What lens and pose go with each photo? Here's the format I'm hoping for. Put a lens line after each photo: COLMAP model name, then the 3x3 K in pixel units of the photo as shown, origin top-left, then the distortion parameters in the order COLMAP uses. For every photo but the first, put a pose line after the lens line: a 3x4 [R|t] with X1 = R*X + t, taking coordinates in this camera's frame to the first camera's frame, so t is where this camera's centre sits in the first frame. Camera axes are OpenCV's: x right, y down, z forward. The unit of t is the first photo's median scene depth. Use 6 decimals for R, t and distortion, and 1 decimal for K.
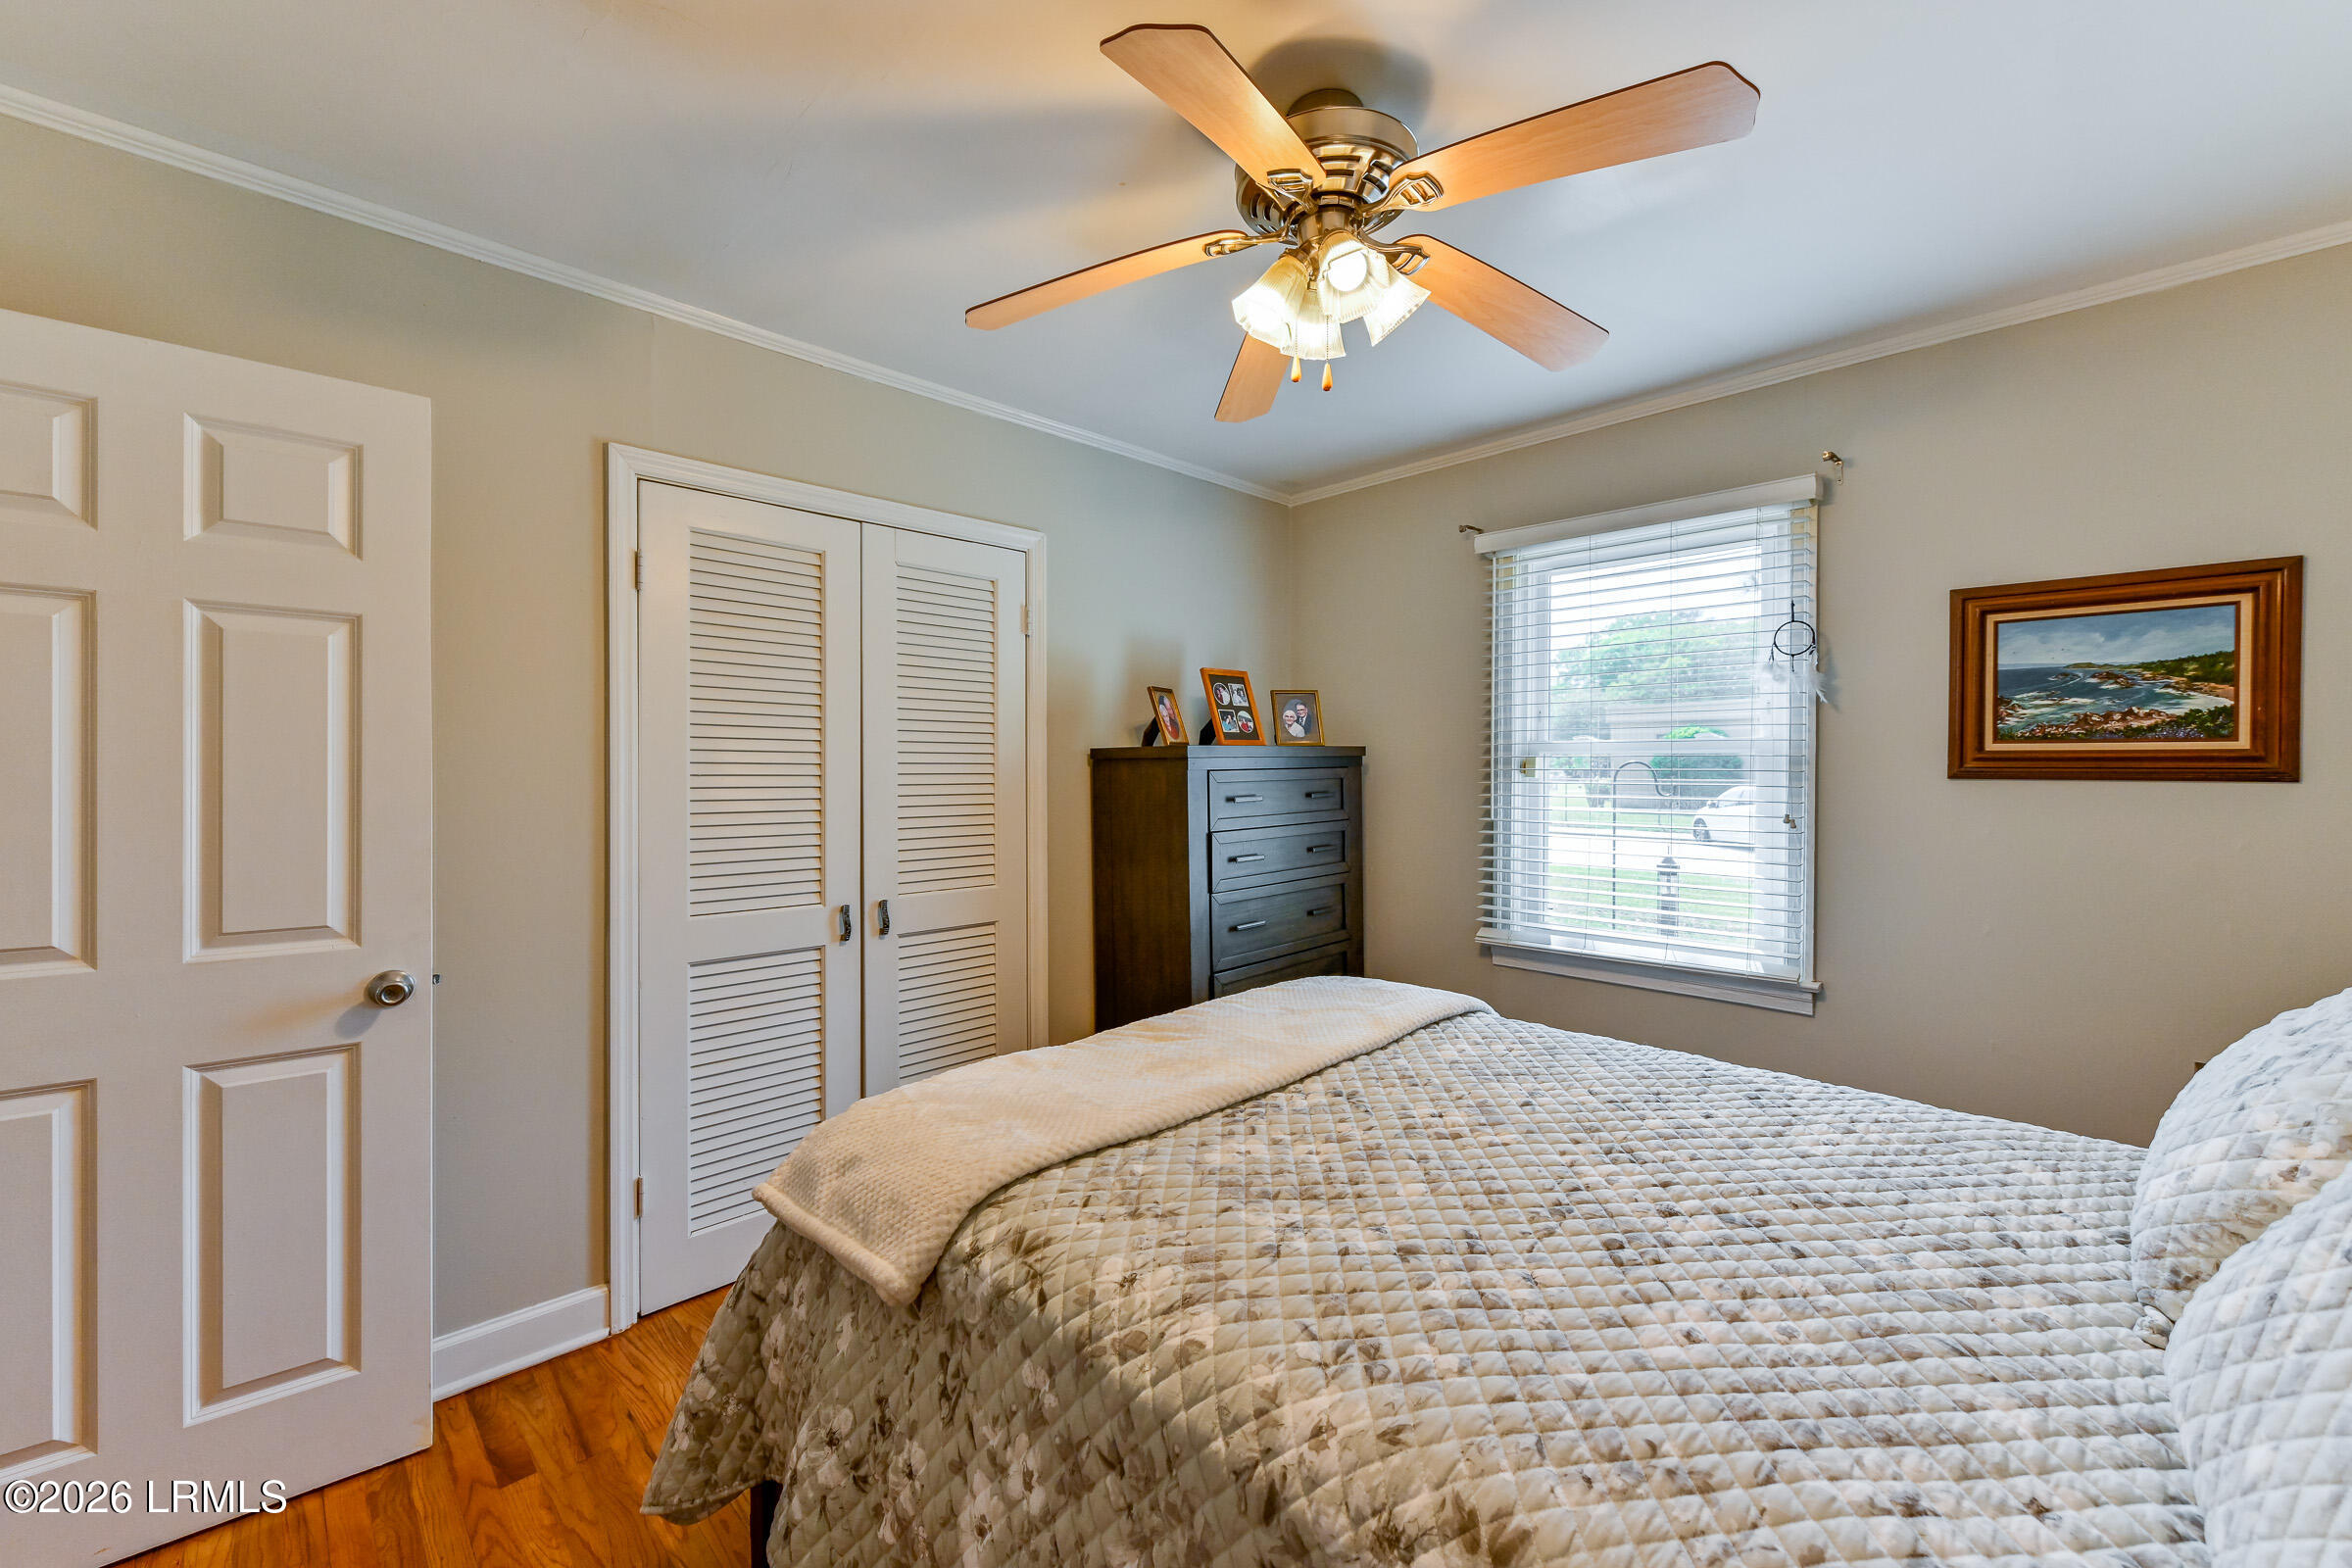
lens RADIAL K [[949.2, 0, 1172.4], [0, 949.2, 770.3], [0, 0, 1]] dist [-0.002586, -0.000183]
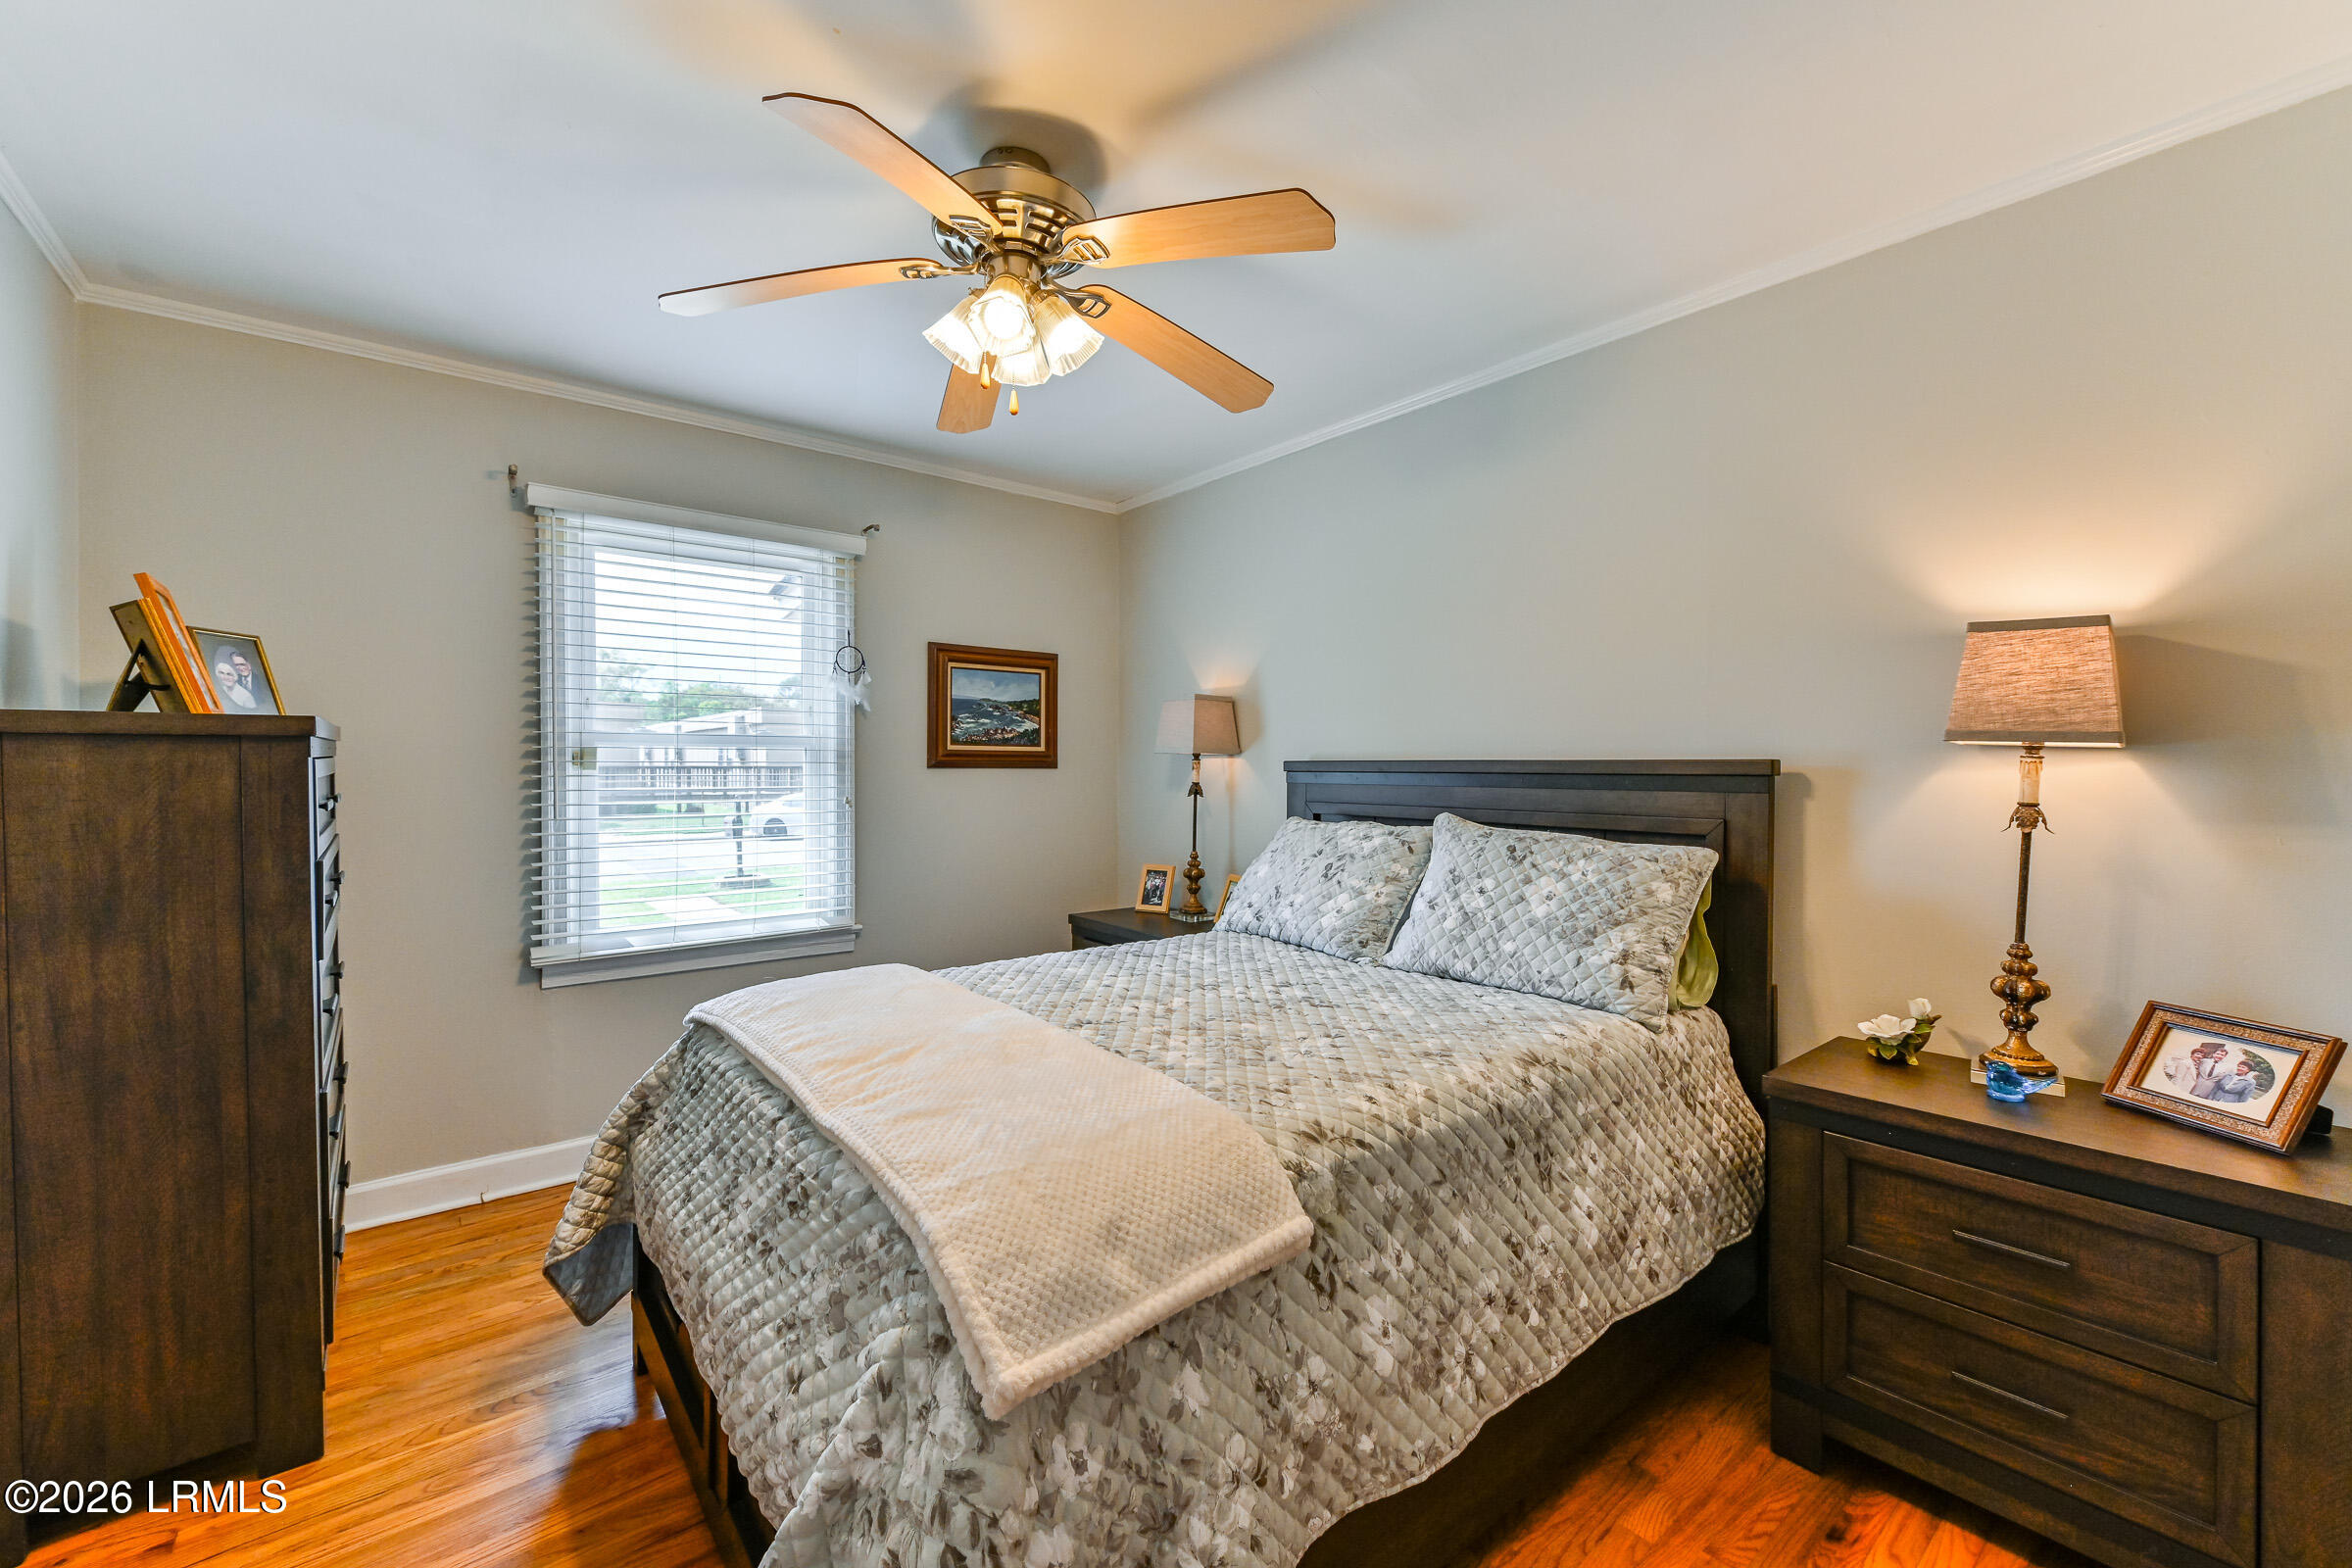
lens RADIAL K [[949.2, 0, 1172.4], [0, 949.2, 770.3], [0, 0, 1]] dist [-0.002586, -0.000183]
pose [[0.085568, -0.001997, 0.996330, -0.704060], [0.005055, 0.999986, 0.001571, 0.013360], [-0.996319, 0.004902, 0.085577, 0.543637]]
